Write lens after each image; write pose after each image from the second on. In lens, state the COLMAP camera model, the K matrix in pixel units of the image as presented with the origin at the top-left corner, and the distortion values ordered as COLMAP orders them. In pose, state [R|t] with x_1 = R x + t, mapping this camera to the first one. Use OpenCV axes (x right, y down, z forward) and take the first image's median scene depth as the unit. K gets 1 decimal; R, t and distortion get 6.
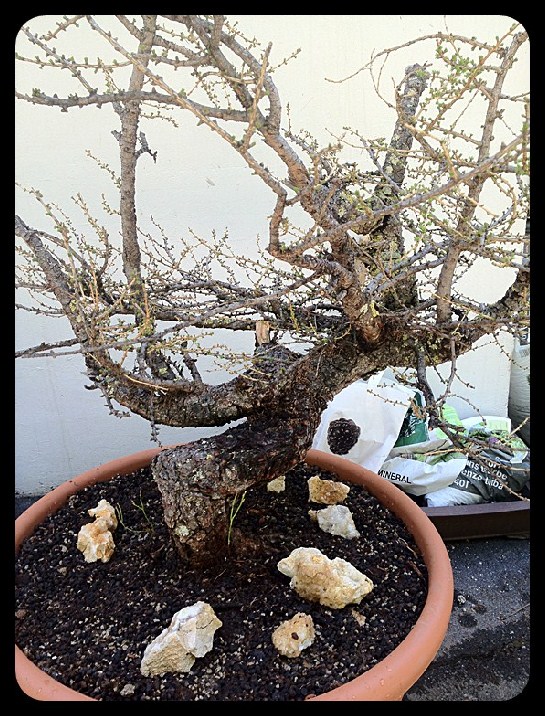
lens RADIAL K [[638.8, 0, 273.0], [0, 638.8, 355.8], [0, 0, 1]] dist [0.065635, -0.030167]
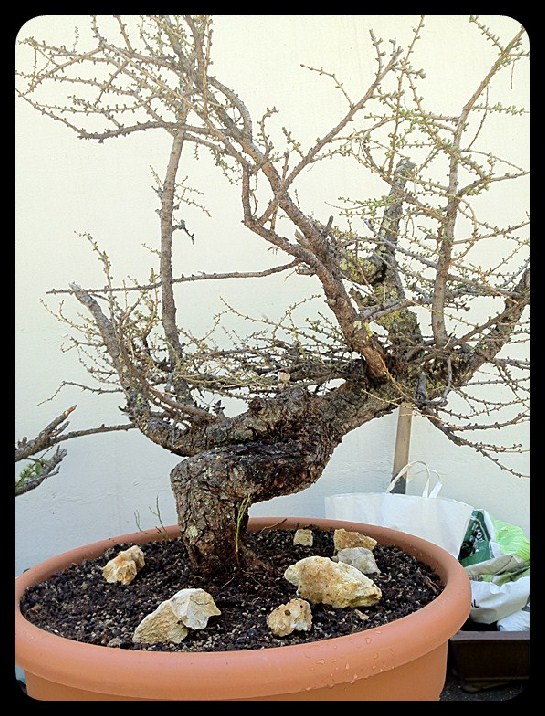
lens RADIAL K [[638.8, 0, 272.5], [0, 638.8, 356.8], [0, 0, 1]] dist [0.065635, -0.030167]
pose [[0.986410, -0.049682, -0.156609, 0.163165], [-0.010793, 0.931533, -0.363497, 0.379742], [0.163946, 0.360247, 0.918337, -0.039267]]
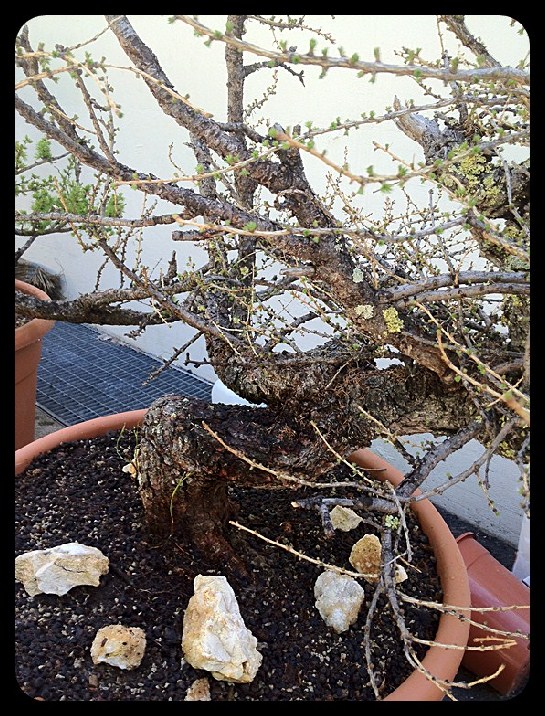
lens RADIAL K [[638.8, 0, 273.4], [0, 638.8, 353.5], [0, 0, 1]] dist [0.065635, -0.030167]
pose [[0.617837, 0.350544, -0.703844, 0.551882], [-0.350436, 0.924069, 0.152612, -0.098034], [0.703898, 0.152364, 0.693767, 0.463198]]
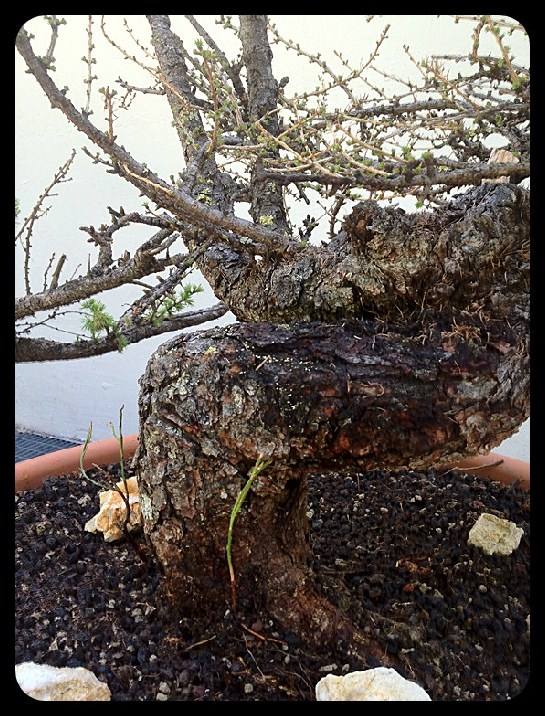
lens RADIAL K [[638.8, 0, 270.0], [0, 638.8, 363.7], [0, 0, 1]] dist [0.065635, -0.030167]
pose [[0.760710, 0.158498, -0.629443, 0.194437], [-0.223069, 0.974502, -0.024204, 0.162092], [0.609557, 0.158822, 0.776669, 0.672184]]
